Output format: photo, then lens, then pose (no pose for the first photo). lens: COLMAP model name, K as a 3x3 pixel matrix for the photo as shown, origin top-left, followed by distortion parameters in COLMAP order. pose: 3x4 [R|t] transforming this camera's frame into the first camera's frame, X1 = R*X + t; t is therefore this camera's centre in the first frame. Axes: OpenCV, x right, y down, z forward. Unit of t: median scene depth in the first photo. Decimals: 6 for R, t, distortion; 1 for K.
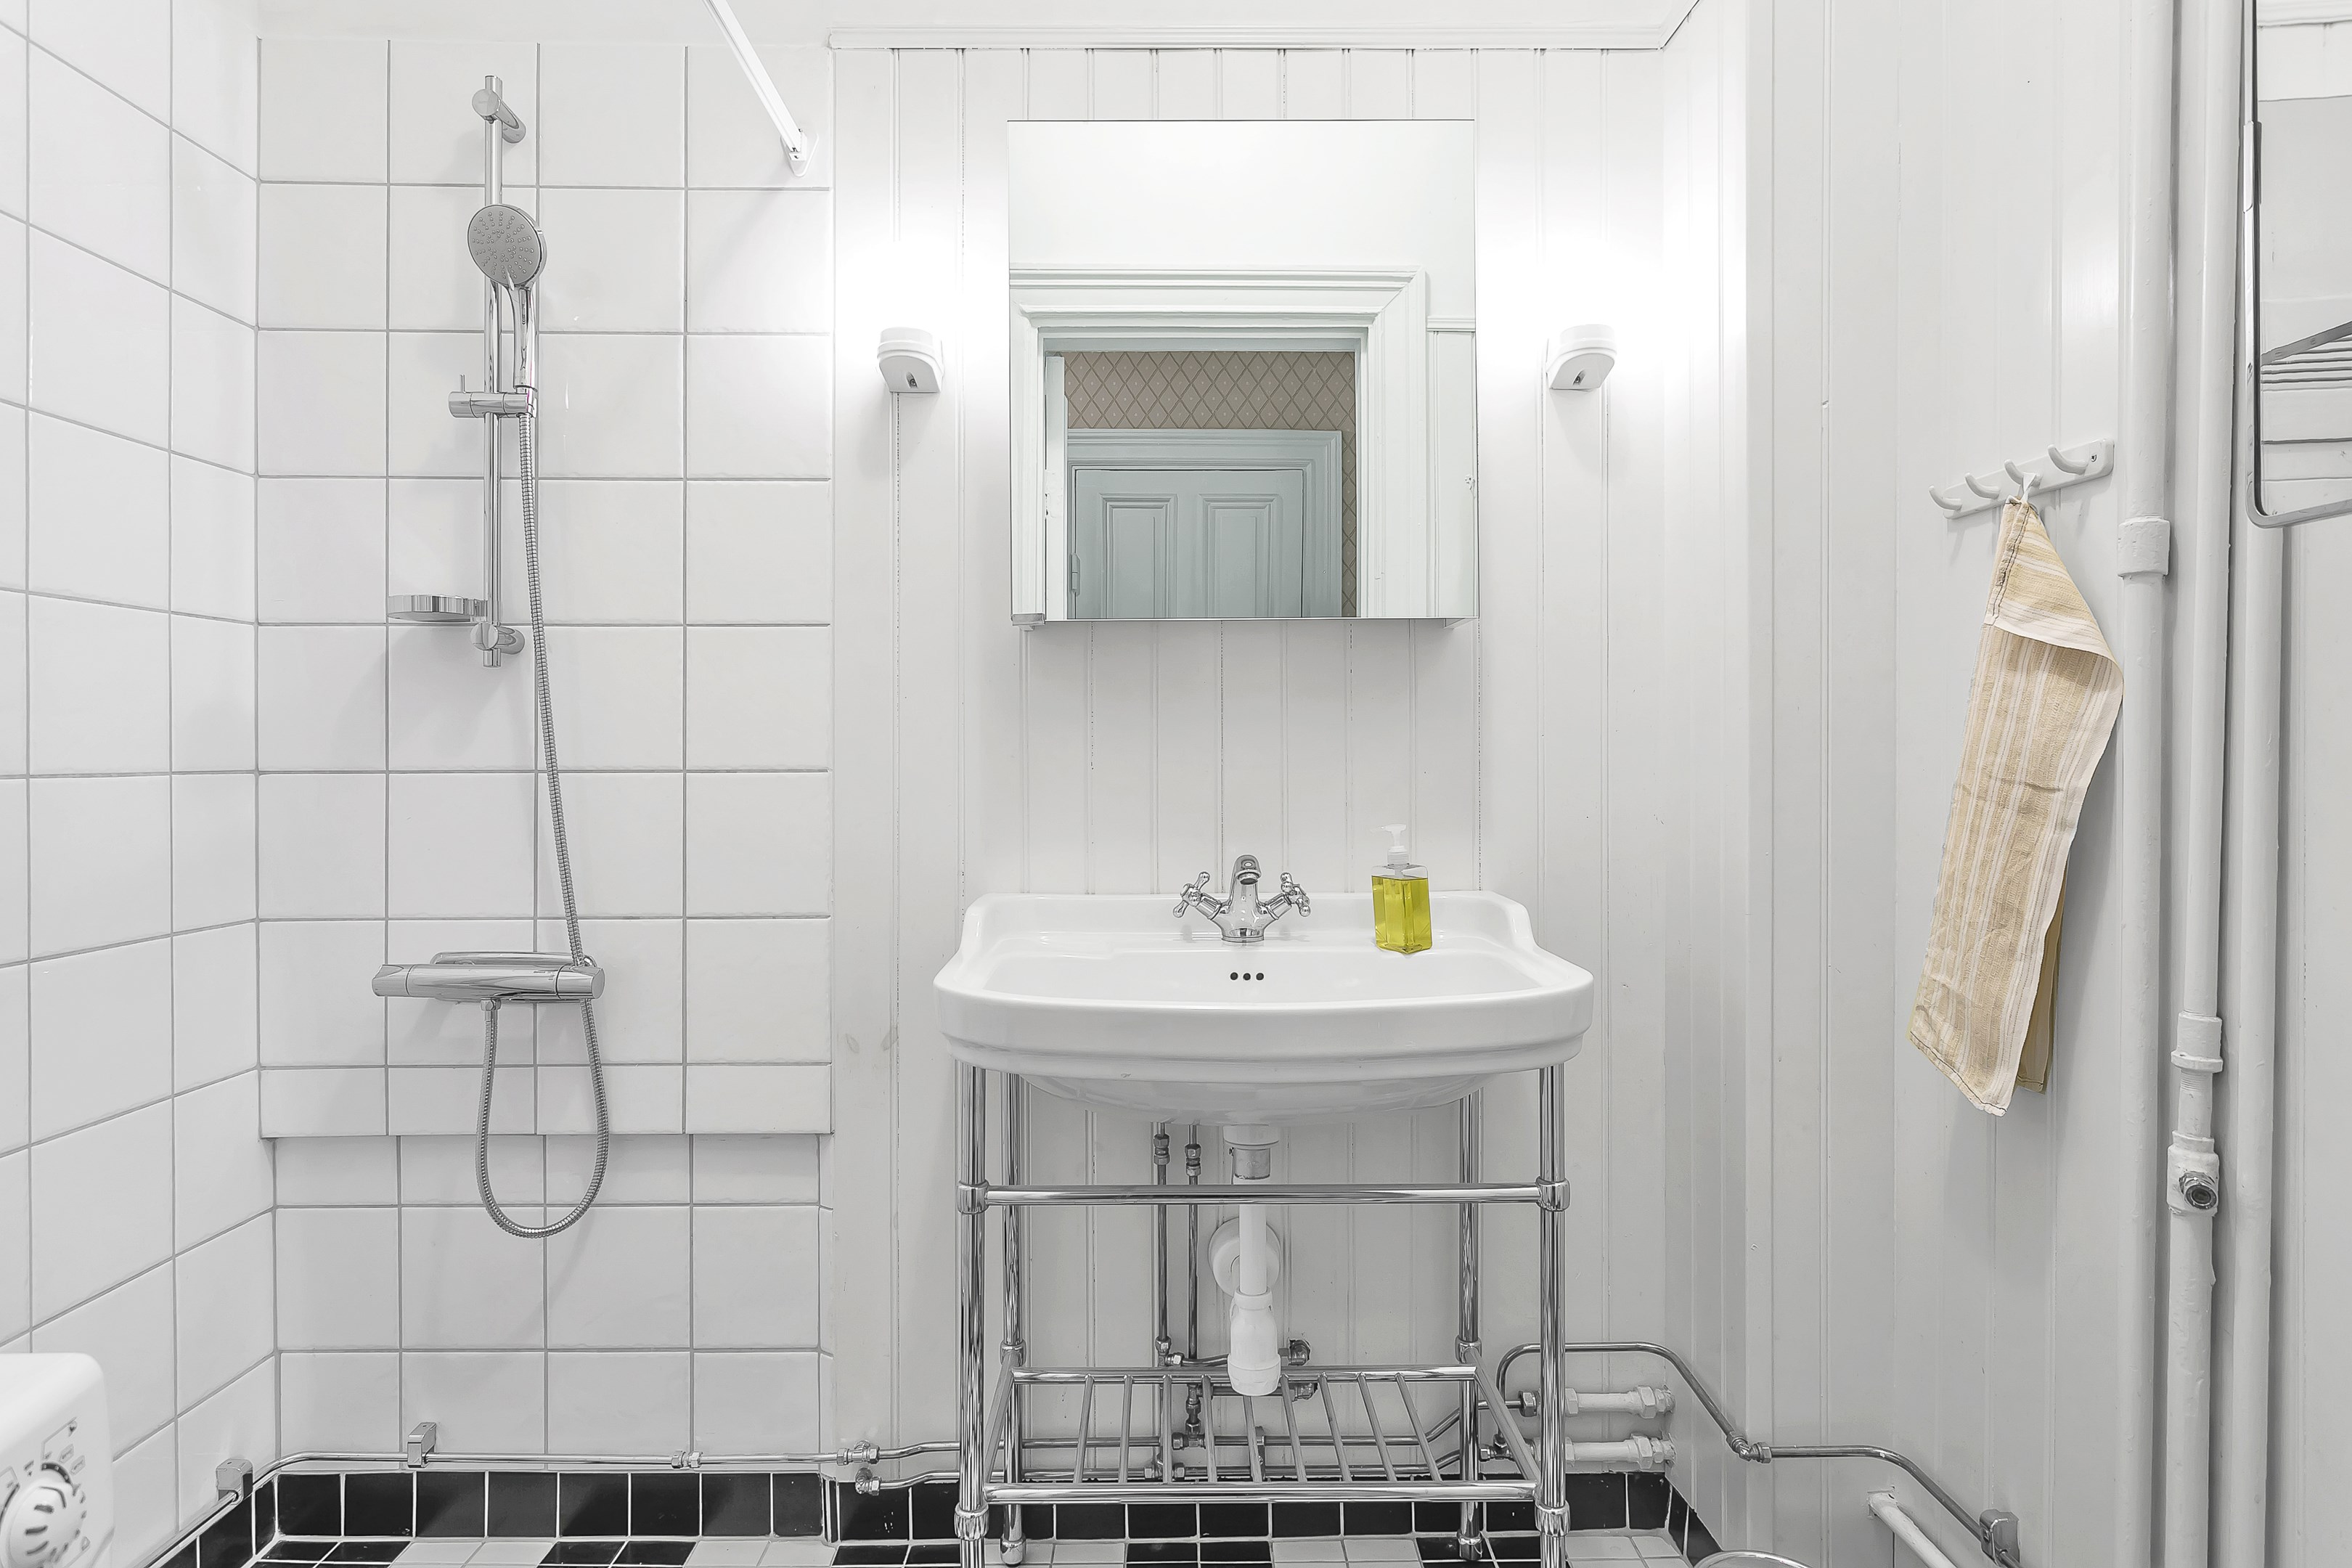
lens RADIAL K [[1297.9, 0, 1174.1], [0, 1297.9, 767.5], [0, 0, 1]] dist [0.005359, -0.000866]
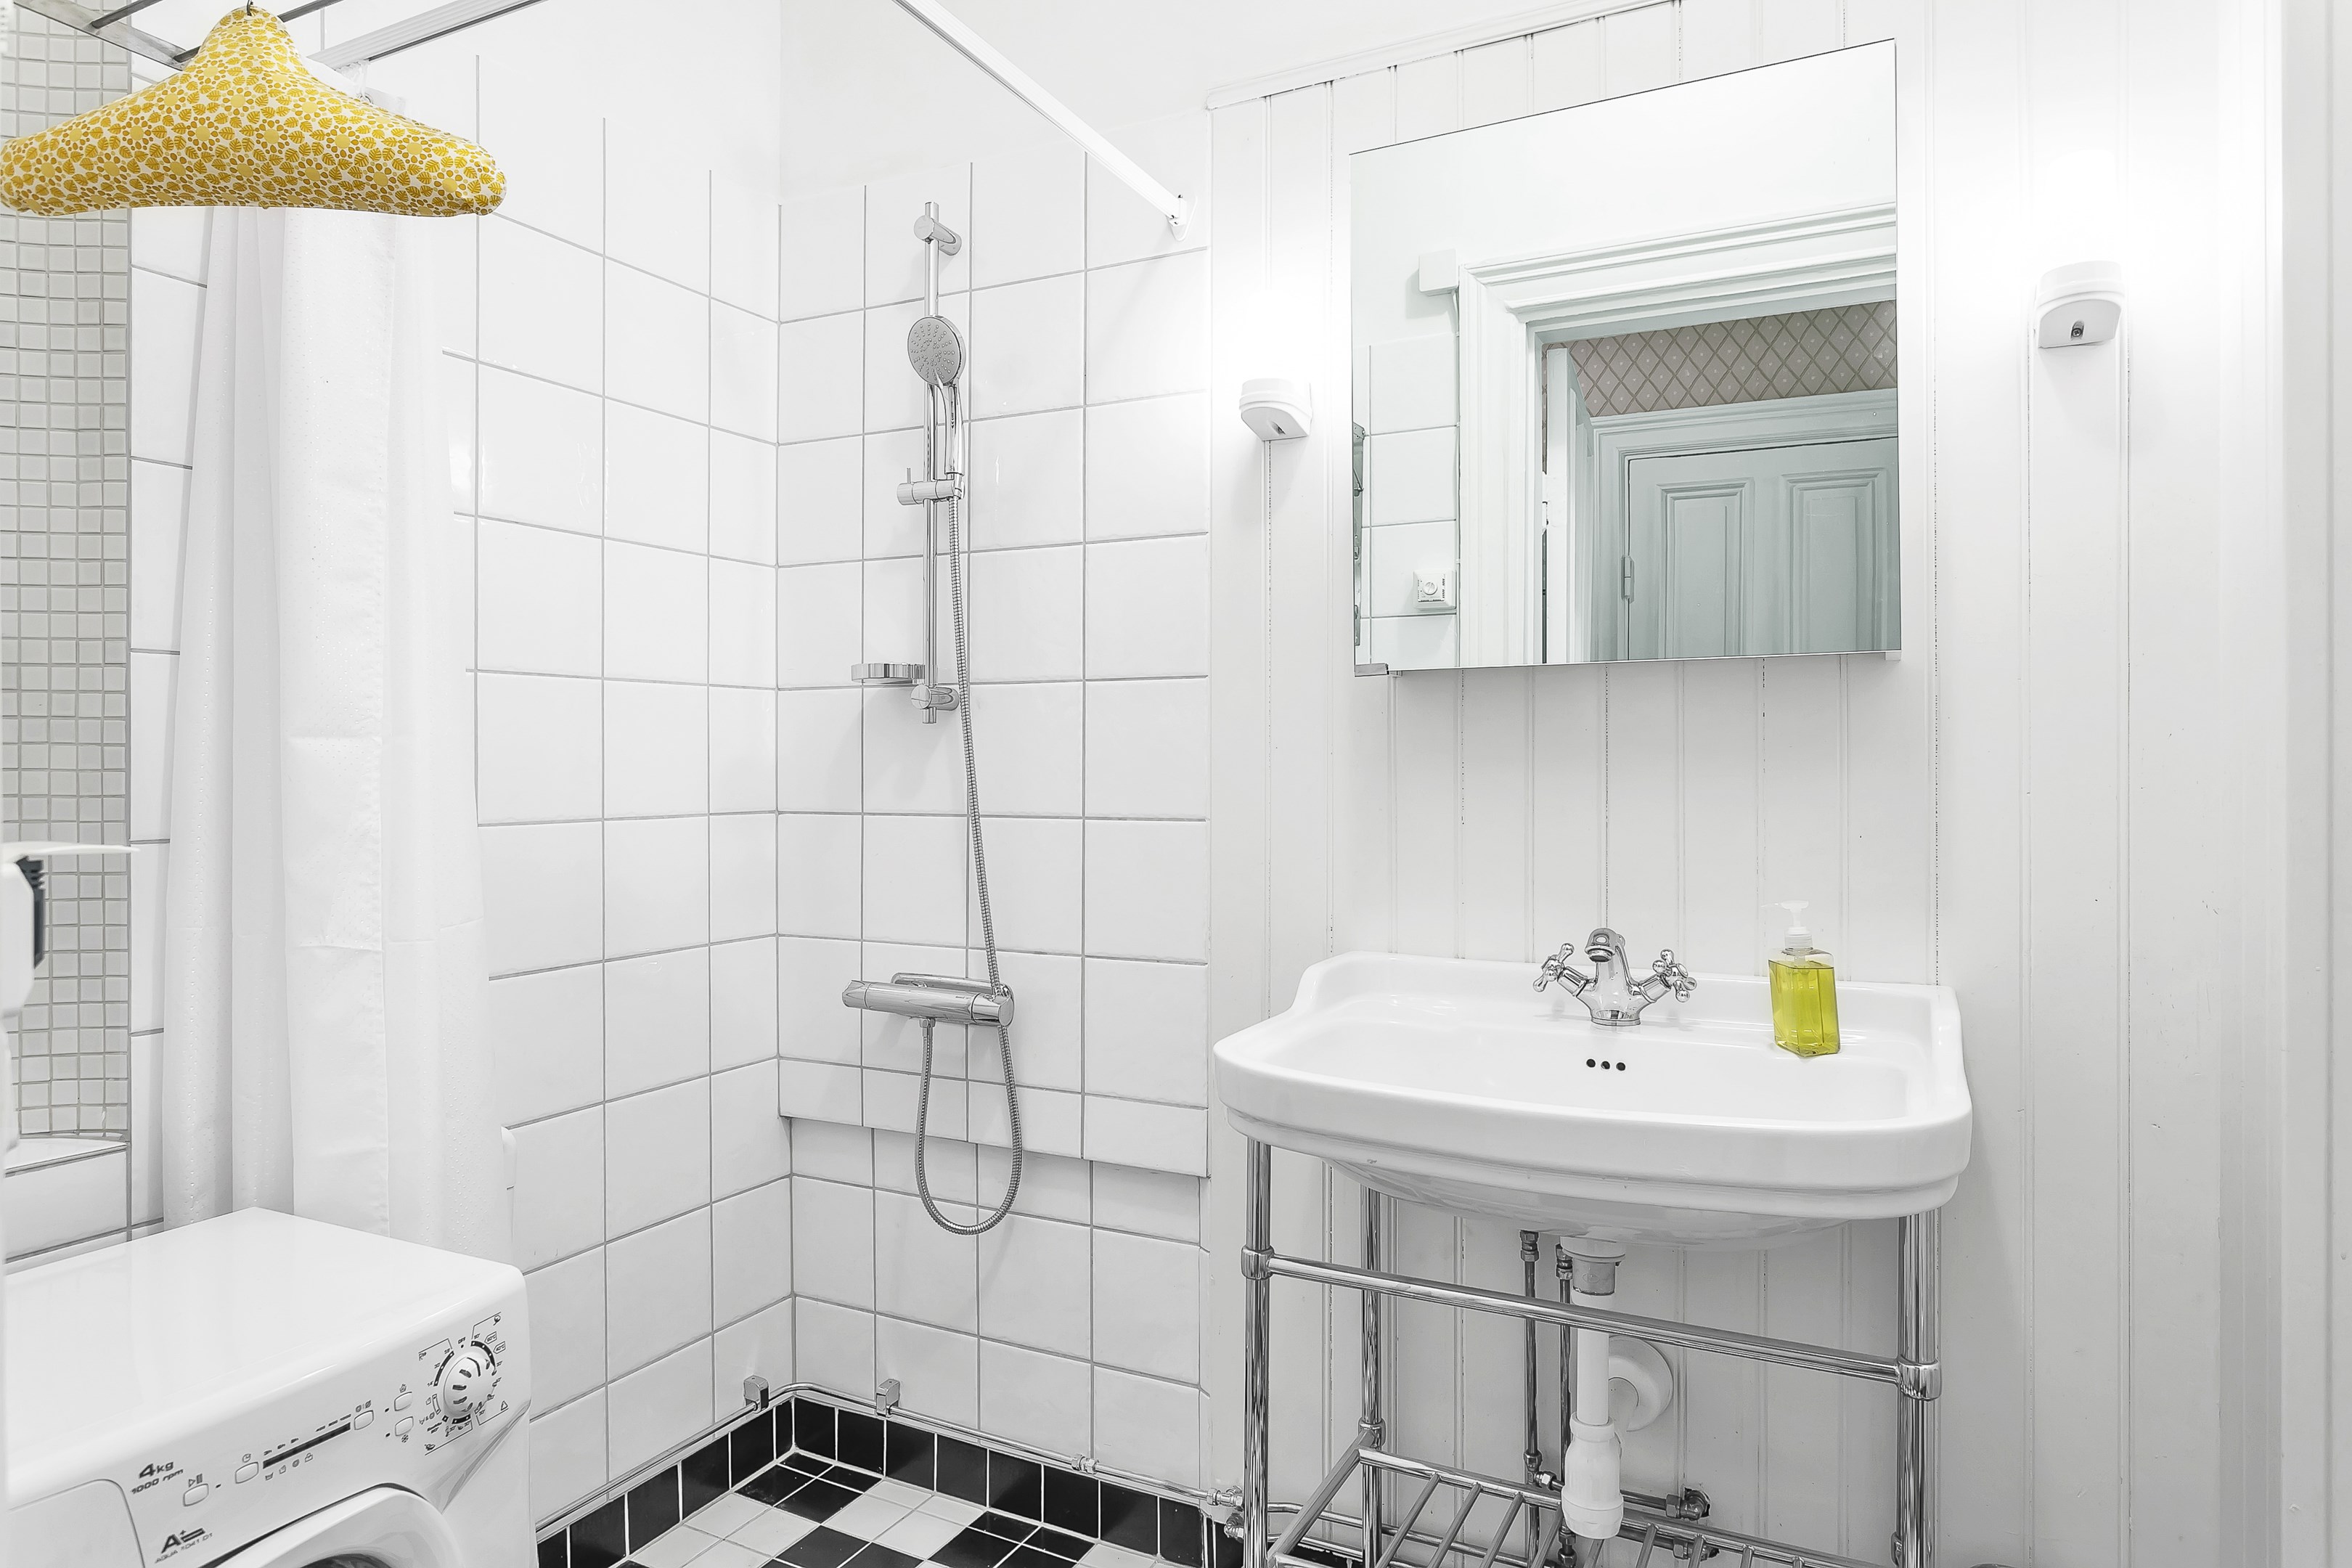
lens RADIAL K [[1416.2, 0, 1172.9], [0, 1416.2, 779.4], [0, 0, 1]] dist [-0.005713, 0.007100]
pose [[0.886021, 0.006659, -0.463597, 0.228550], [-0.005785, 0.999978, 0.003306, -0.033525], [0.463609, -0.000247, 0.886040, 0.007647]]
